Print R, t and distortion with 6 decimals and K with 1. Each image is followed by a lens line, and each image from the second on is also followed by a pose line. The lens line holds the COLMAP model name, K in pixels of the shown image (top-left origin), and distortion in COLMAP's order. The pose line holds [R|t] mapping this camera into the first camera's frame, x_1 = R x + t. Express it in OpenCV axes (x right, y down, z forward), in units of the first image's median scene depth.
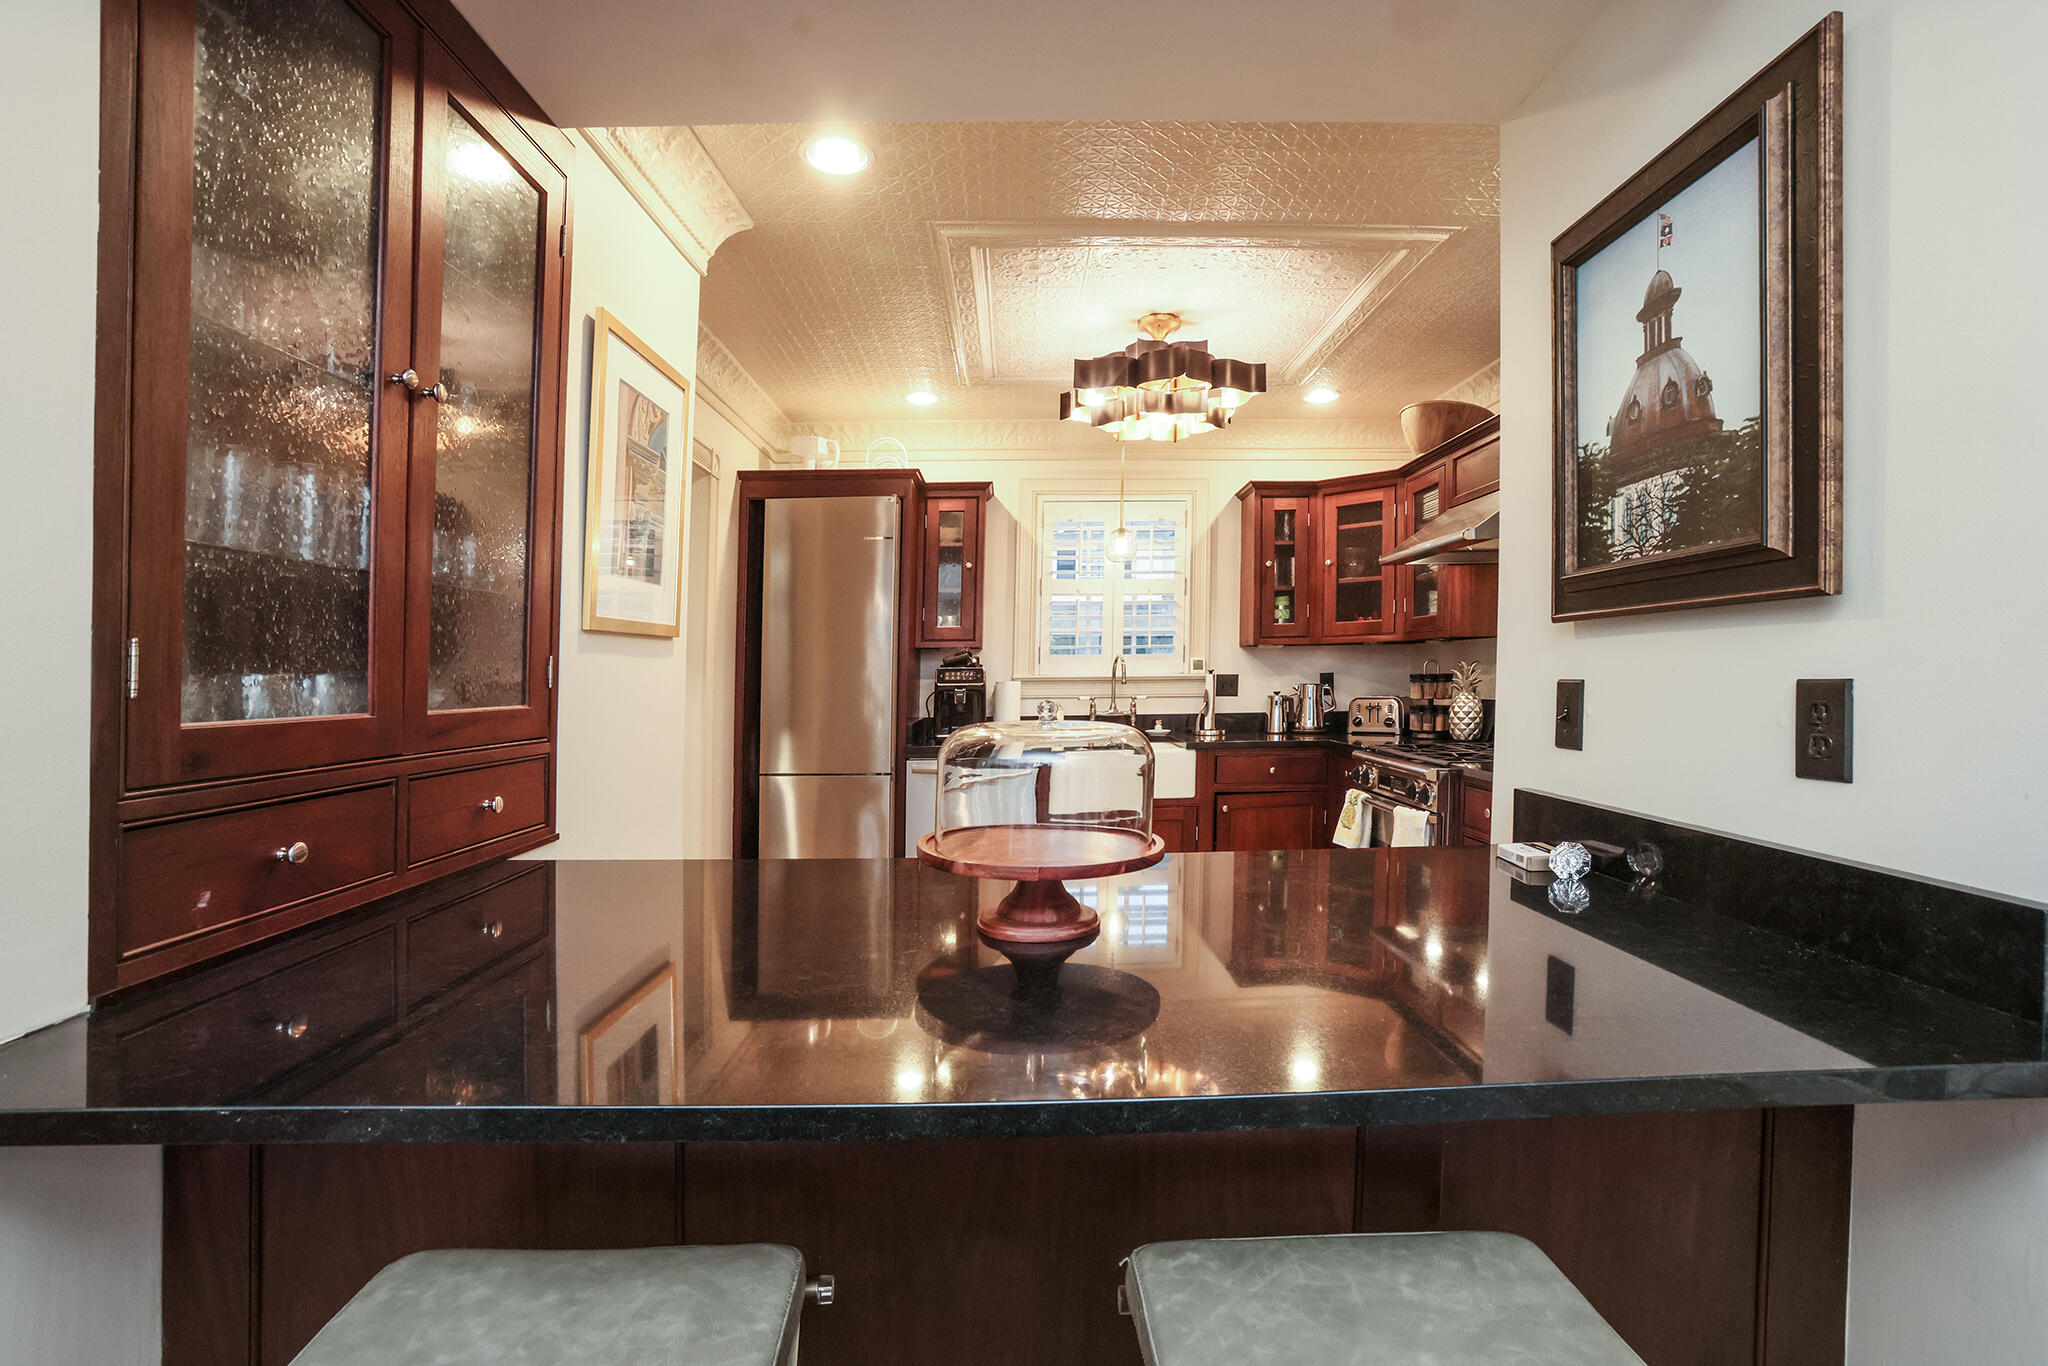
lens RADIAL K [[927.1, 0, 1034.5], [0, 927.1, 703.1], [0, 0, 1]] dist [-0.030829, 0.005890]
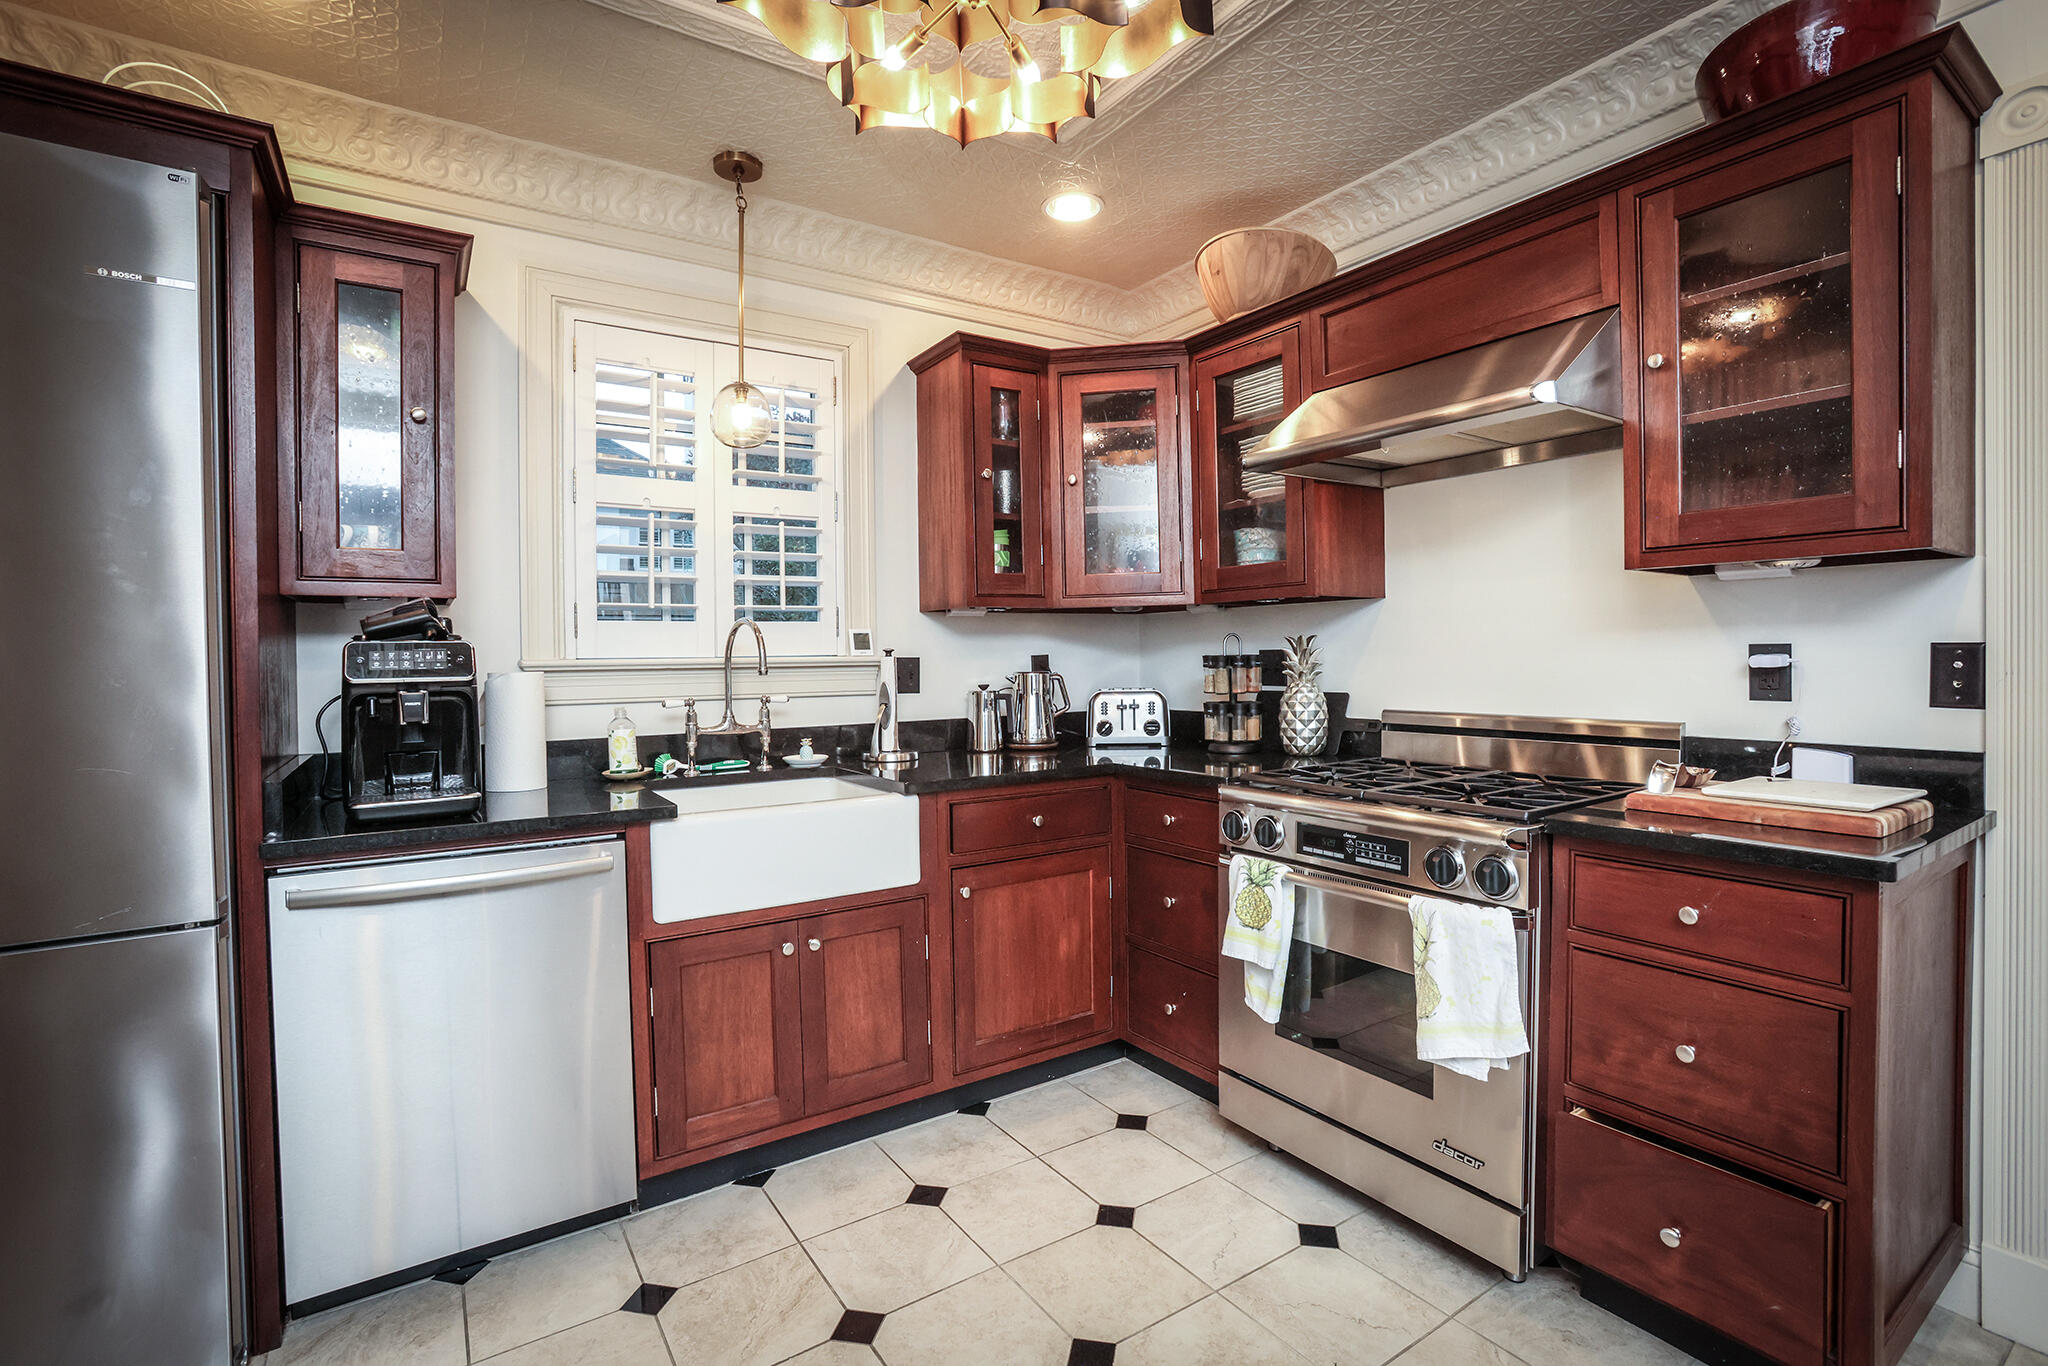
lens RADIAL K [[927.1, 0, 985.5], [0, 927.1, 678.7], [0, 0, 1]] dist [-0.030829, 0.005890]
pose [[0.856878, -0.013817, 0.515334, -0.062413], [0.019804, 0.999785, -0.006122, -0.012695], [-0.515138, 0.015452, 0.856968, 0.484523]]
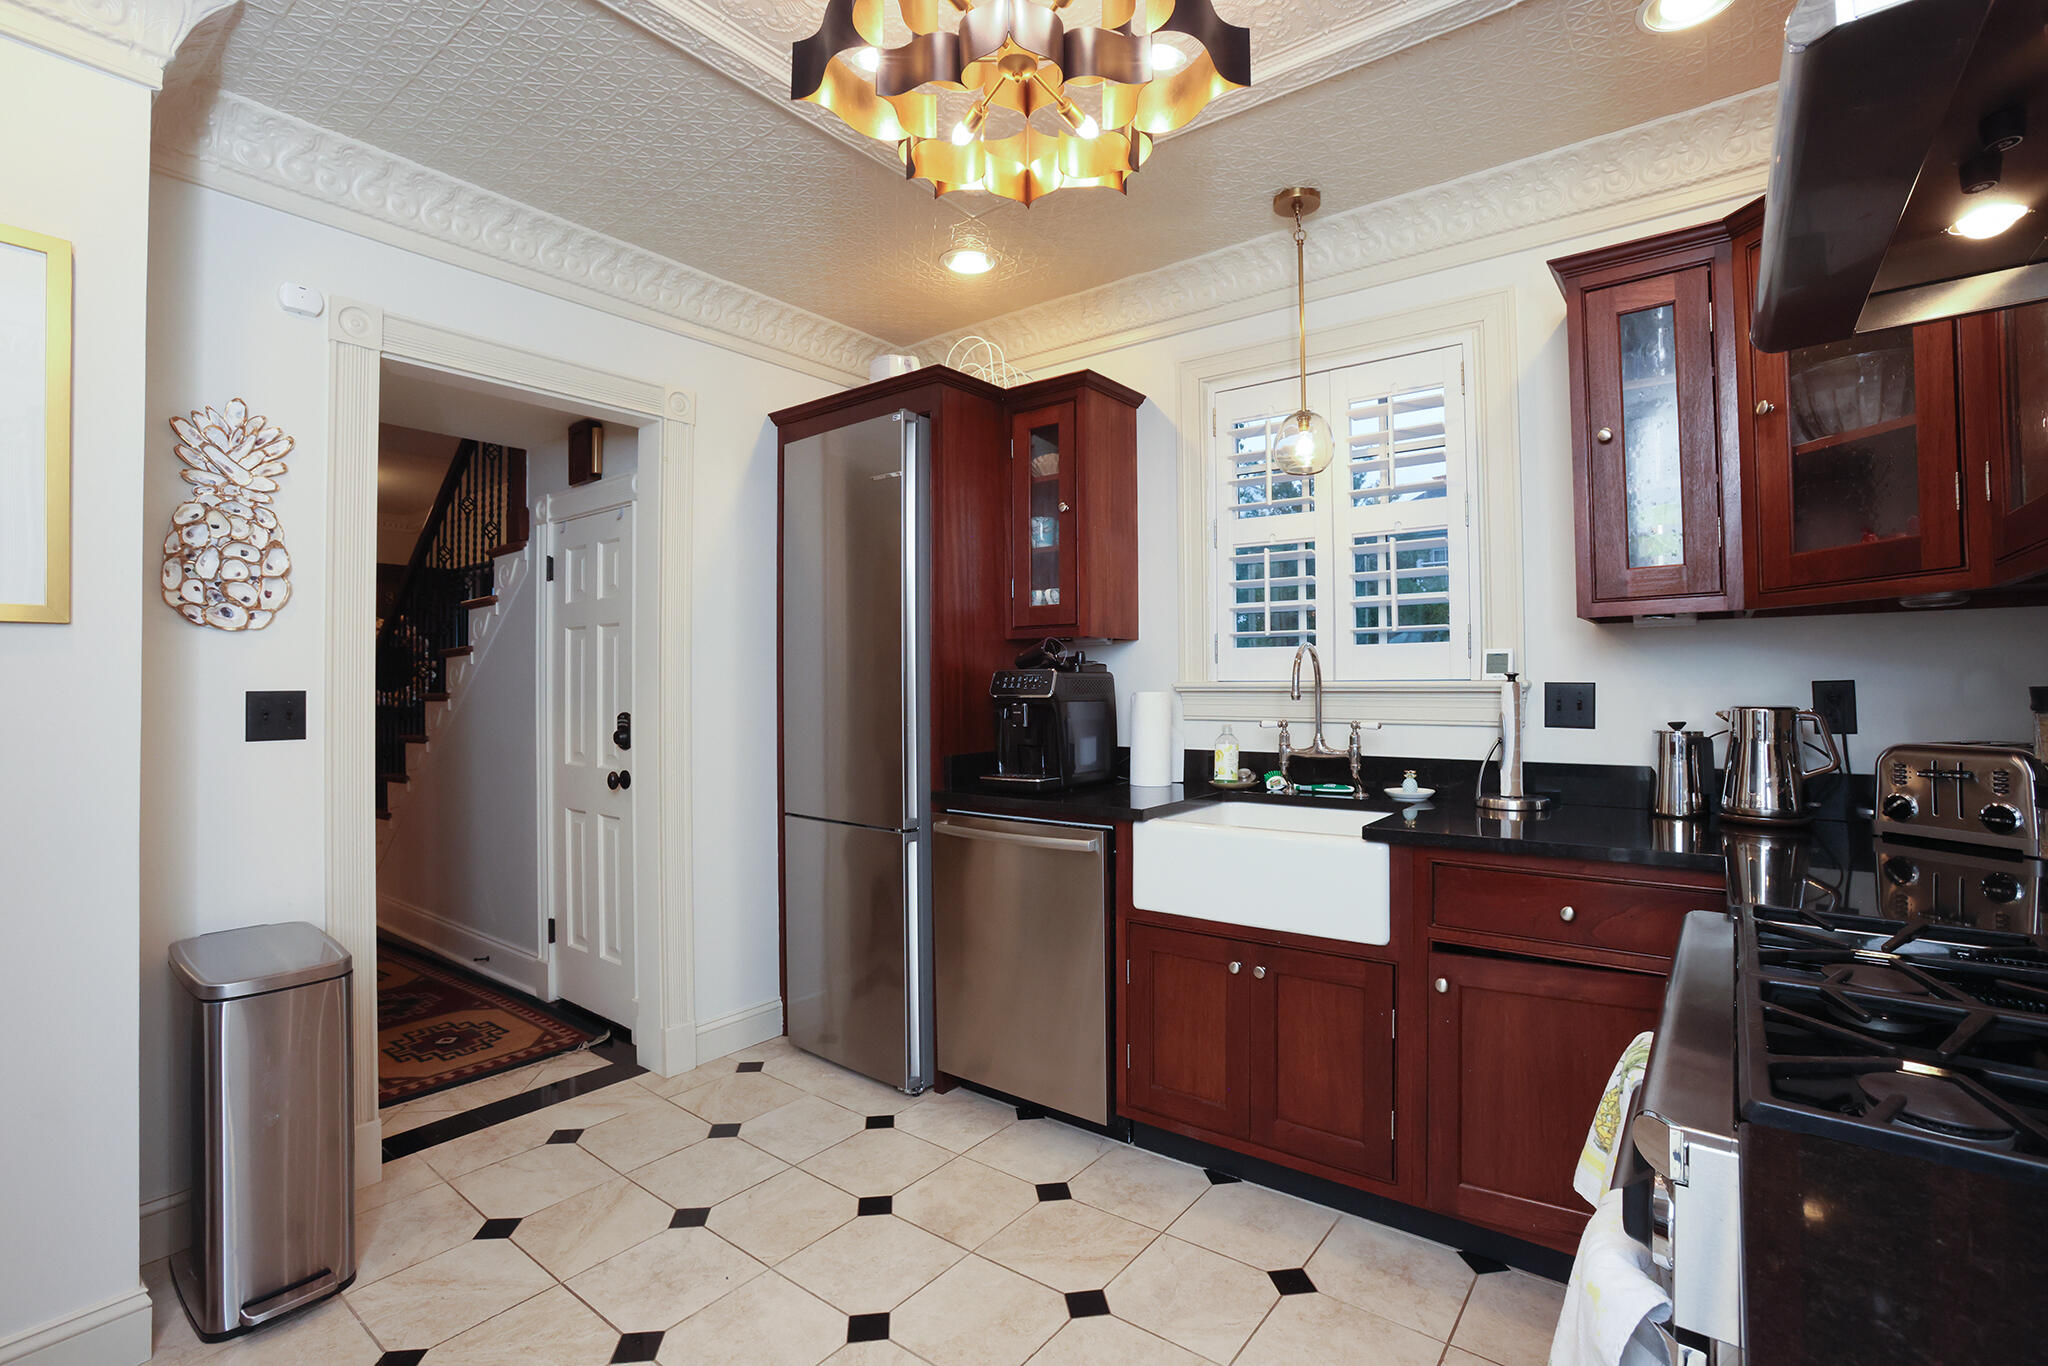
lens RADIAL K [[927.1, 0, 1040.8], [0, 927.1, 678.7], [0, 0, 1]] dist [-0.030829, 0.005890]
pose [[0.792610, 0.003005, -0.609722, 0.299799], [-0.021713, 0.999493, -0.023300, -0.016727], [0.609343, 0.031707, 0.792273, 0.493255]]
